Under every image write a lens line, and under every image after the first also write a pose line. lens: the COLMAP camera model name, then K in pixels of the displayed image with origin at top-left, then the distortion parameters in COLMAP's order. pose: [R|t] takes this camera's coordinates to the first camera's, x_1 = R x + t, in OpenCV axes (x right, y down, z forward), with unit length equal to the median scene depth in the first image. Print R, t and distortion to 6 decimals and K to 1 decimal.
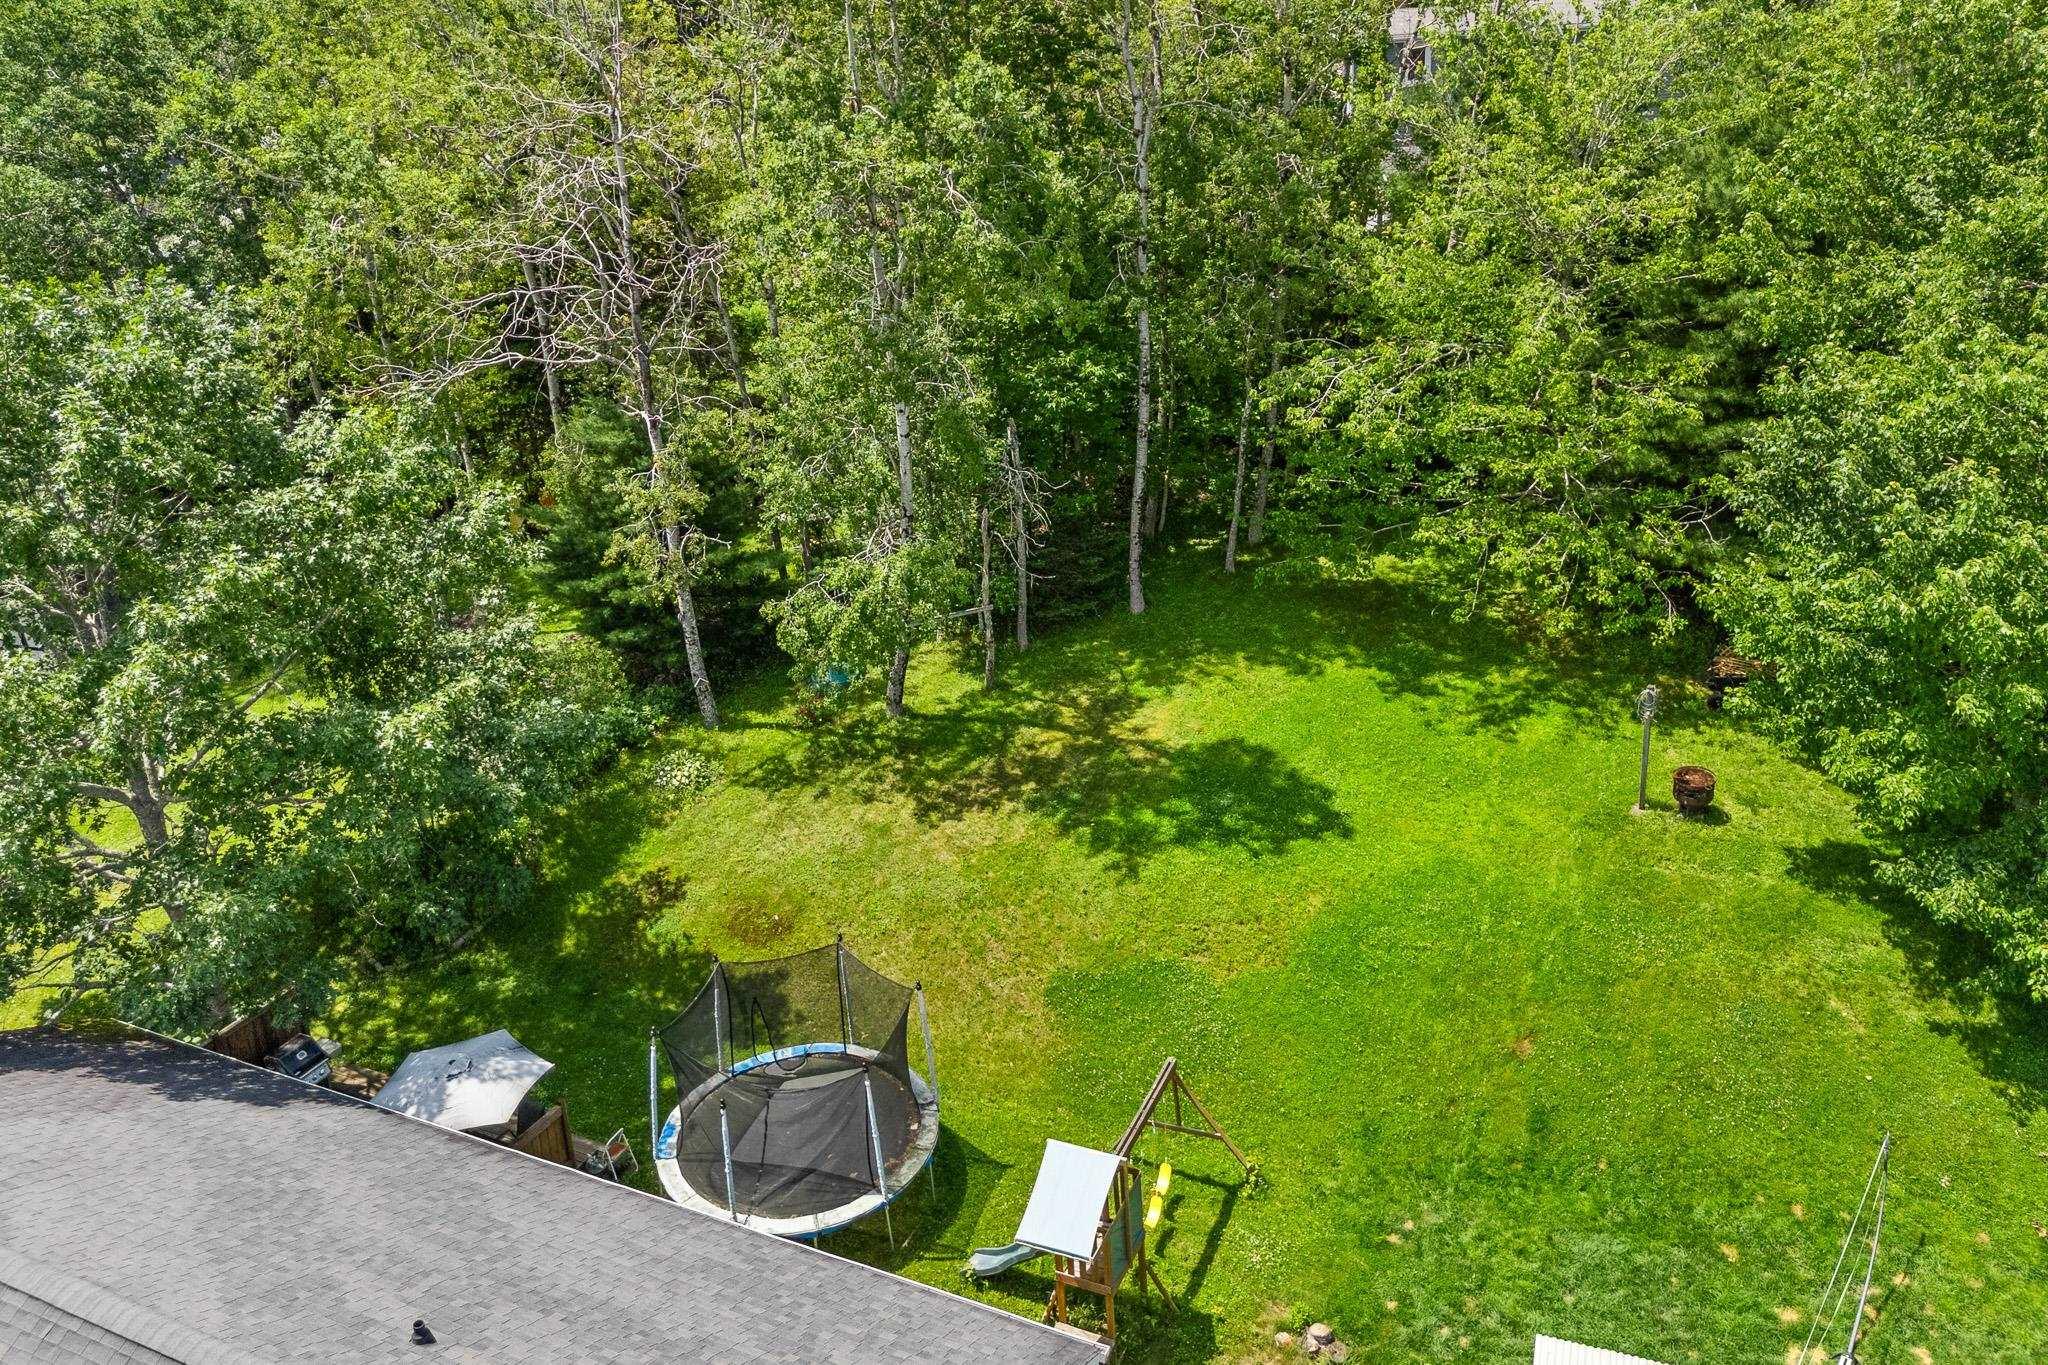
lens RADIAL K [[1786.6, 0, 1024.0], [0, 1786.6, 682.5], [0, 0, 1]] dist [0.047338, -0.010475]
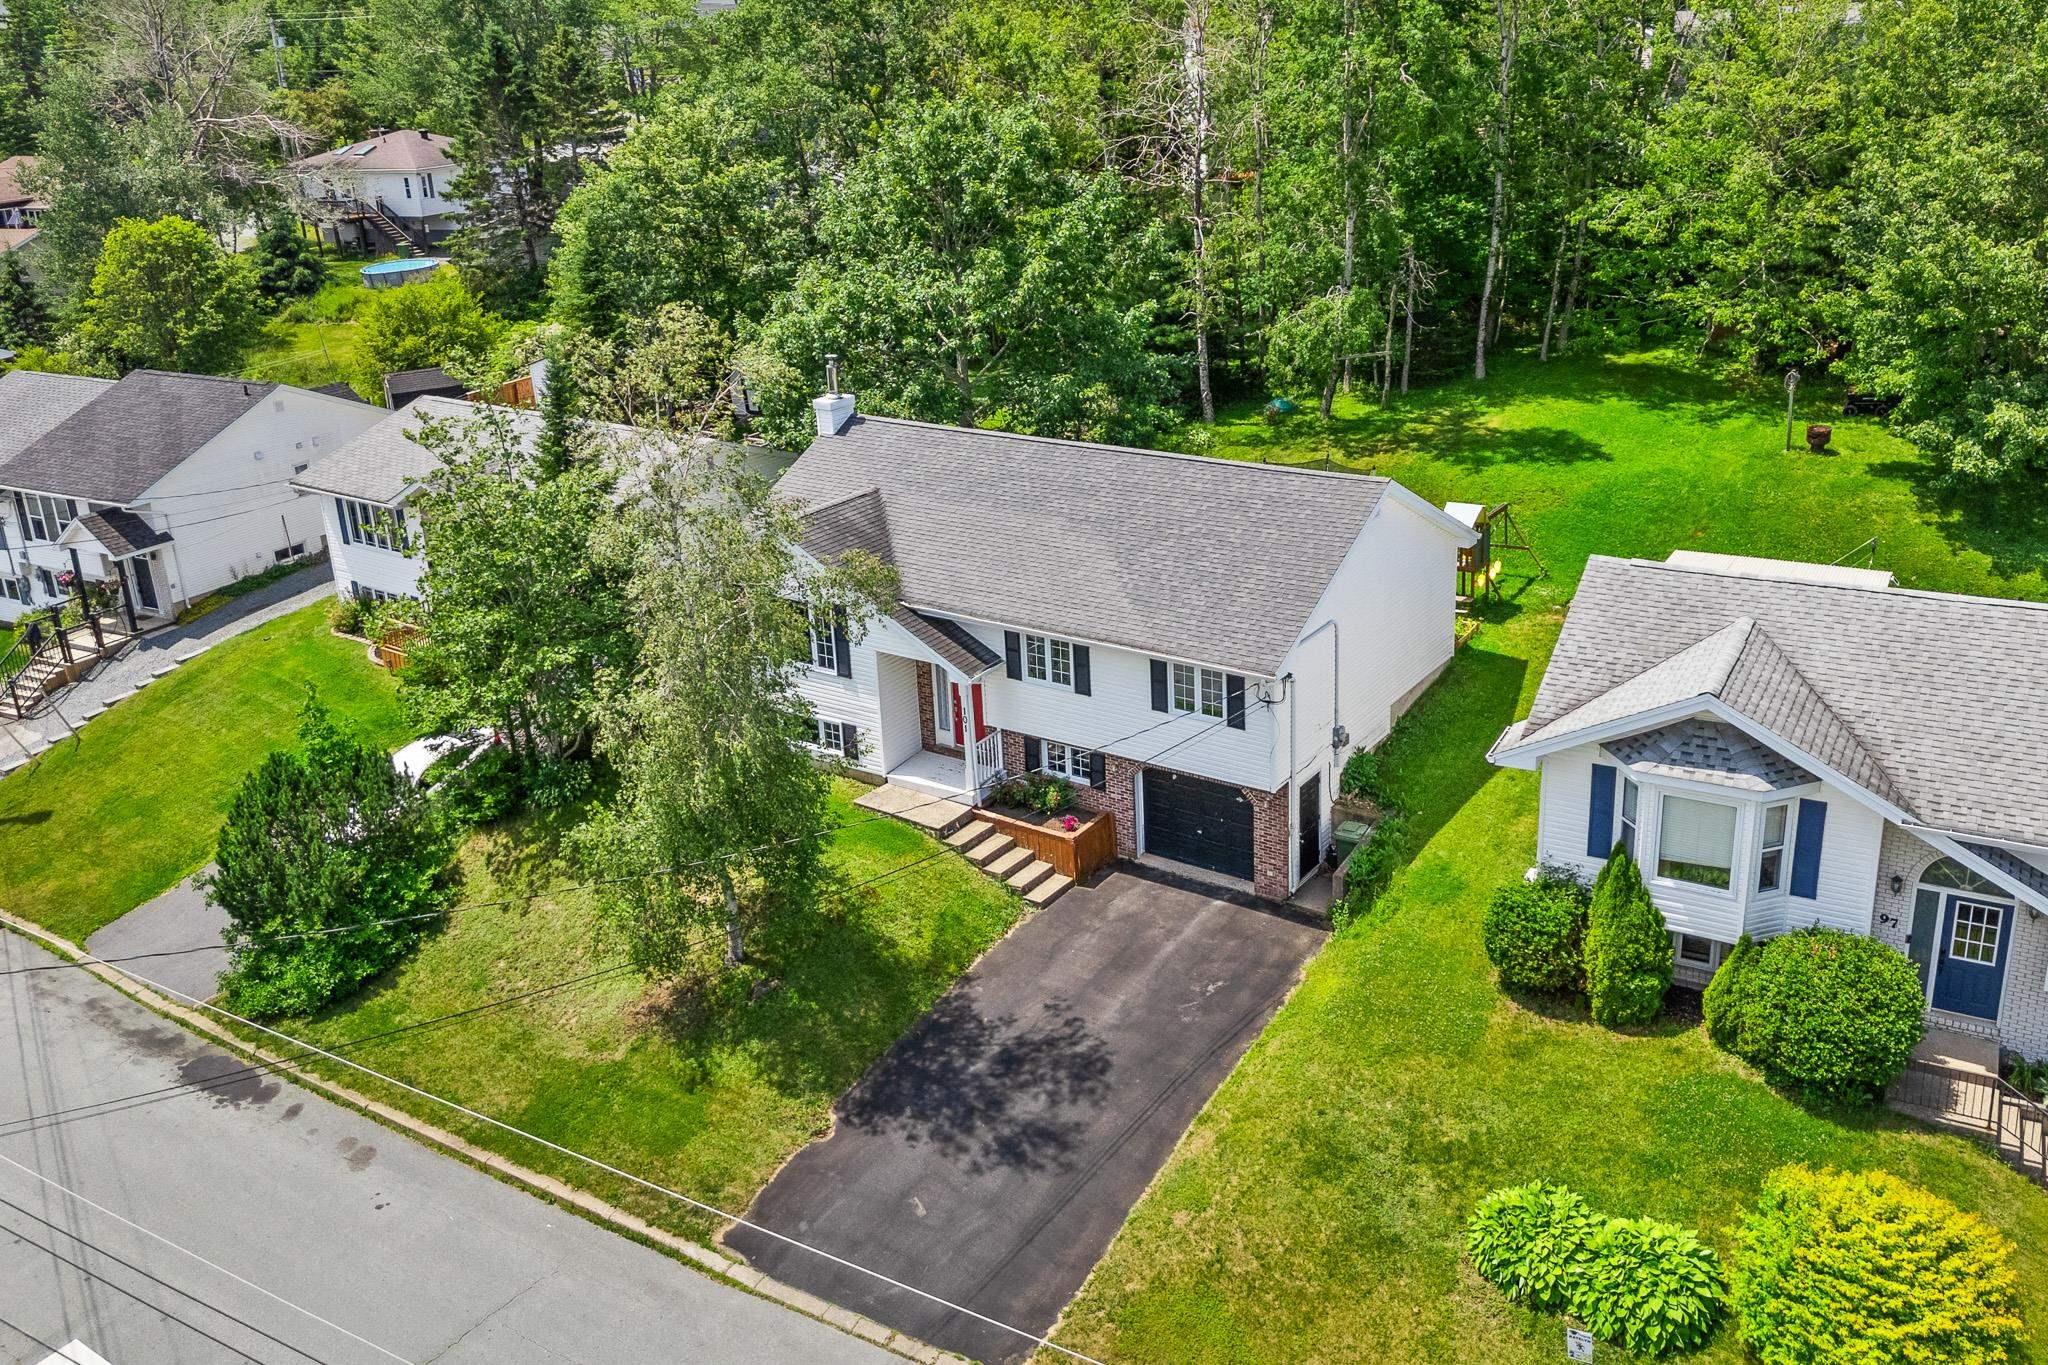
lens RADIAL K [[1812.8, 0, 1024.0], [0, 1812.8, 682.5], [0, 0, 1]] dist [-0.005175, 0.010413]
pose [[0.986243, 0.063537, -0.152605, -0.081938], [-0.066169, 0.997734, -0.012223, 0.316694], [0.151482, 0.022152, 0.988212, -0.703120]]
